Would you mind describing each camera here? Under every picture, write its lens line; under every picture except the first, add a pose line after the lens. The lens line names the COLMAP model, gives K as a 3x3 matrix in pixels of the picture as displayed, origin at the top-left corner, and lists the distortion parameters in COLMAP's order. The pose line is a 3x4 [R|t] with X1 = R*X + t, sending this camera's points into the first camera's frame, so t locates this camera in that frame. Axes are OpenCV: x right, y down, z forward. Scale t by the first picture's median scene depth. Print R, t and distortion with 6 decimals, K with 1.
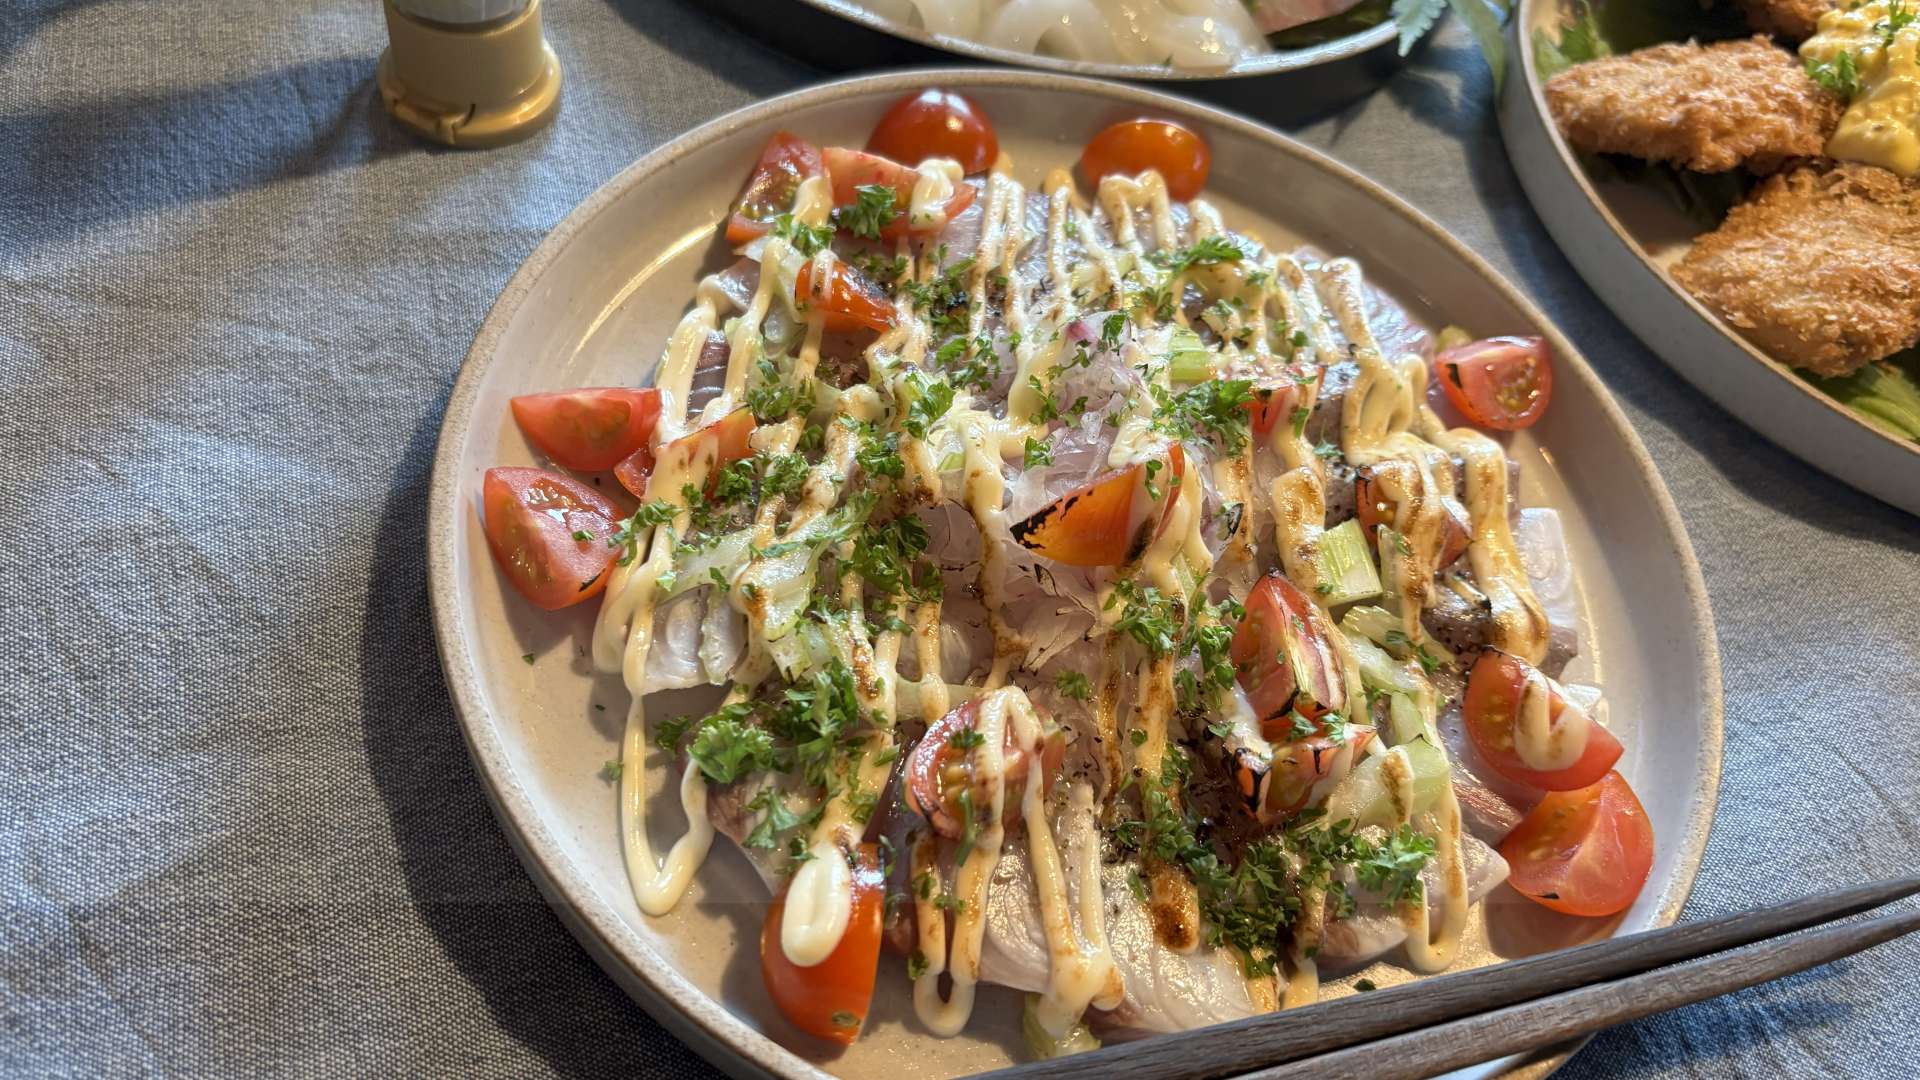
lens RADIAL K [[1476.9, 0, 960.0], [0, 1476.9, 540.0], [0, 0, 1]] dist [-0.006037, -0.004623]
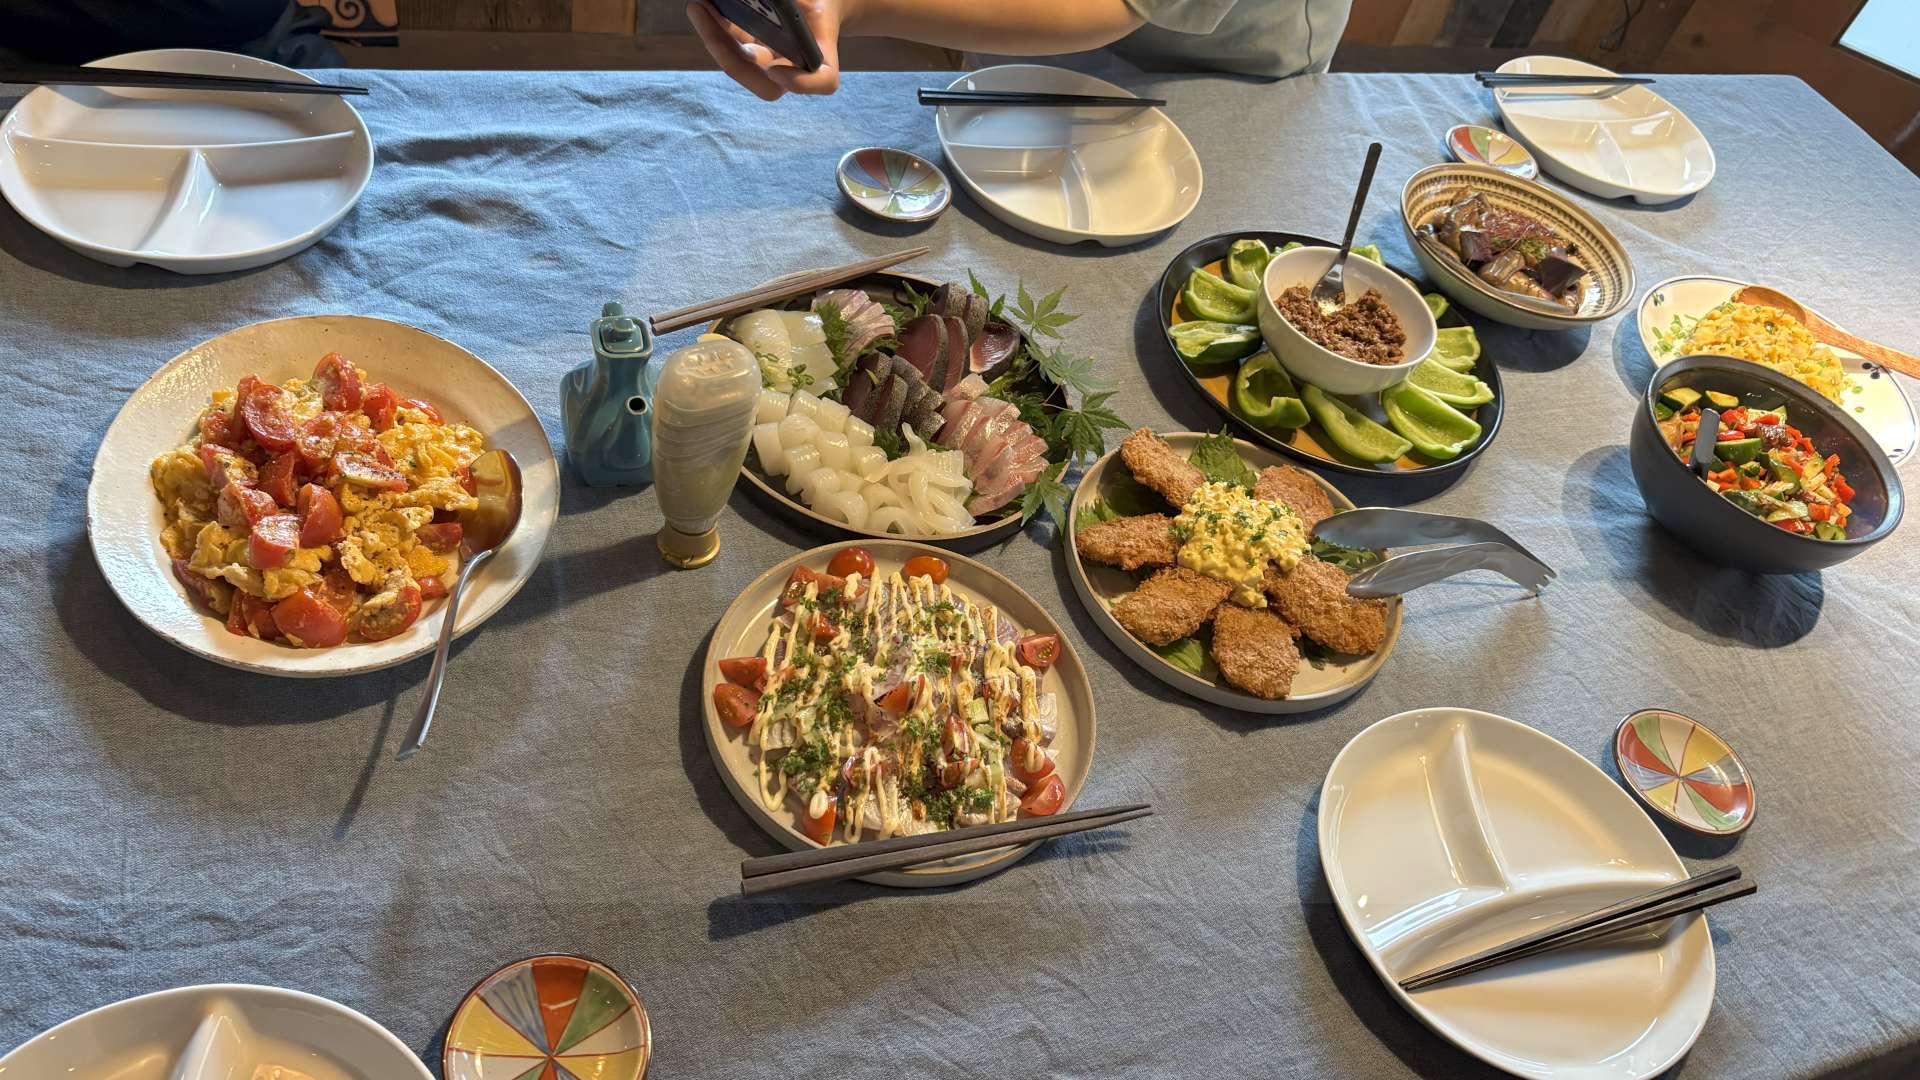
lens RADIAL K [[1457.3, 0, 964.0], [0, 1457.3, 491.2], [0, 0, 1]] dist [0.045077, -0.002416]
pose [[0.998222, 0.003651, 0.059487, 0.038788], [0.004889, 0.989741, -0.142787, -0.004572], [-0.059399, 0.142824, 0.987964, -2.315840]]
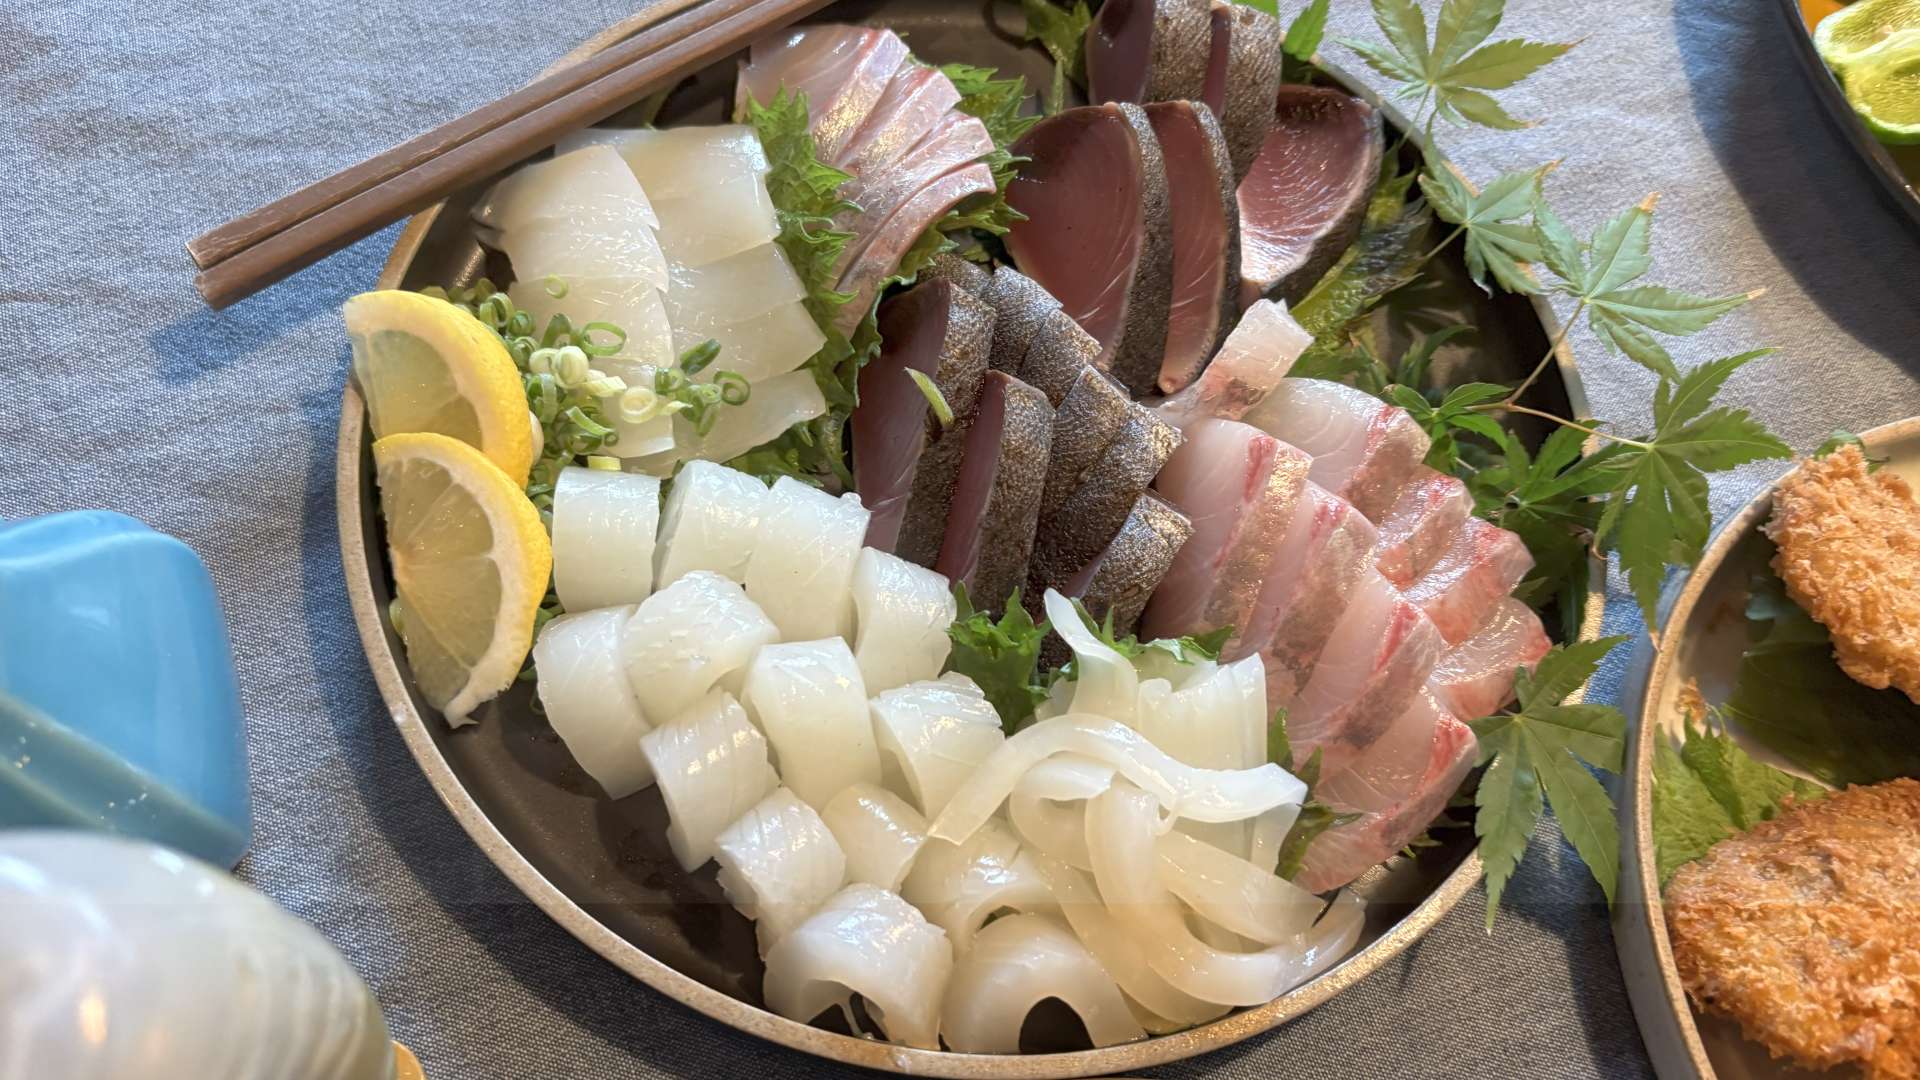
lens RADIAL K [[1540.4, 0, 965.3], [0, 1540.4, 488.0], [0, 0, 1]] dist [-0.054883, -0.000056]
pose [[0.994073, -0.084912, -0.067886, 0.130891], [0.095030, 0.981996, 0.163260, -0.992343], [0.052801, -0.168744, 0.984245, 0.310613]]
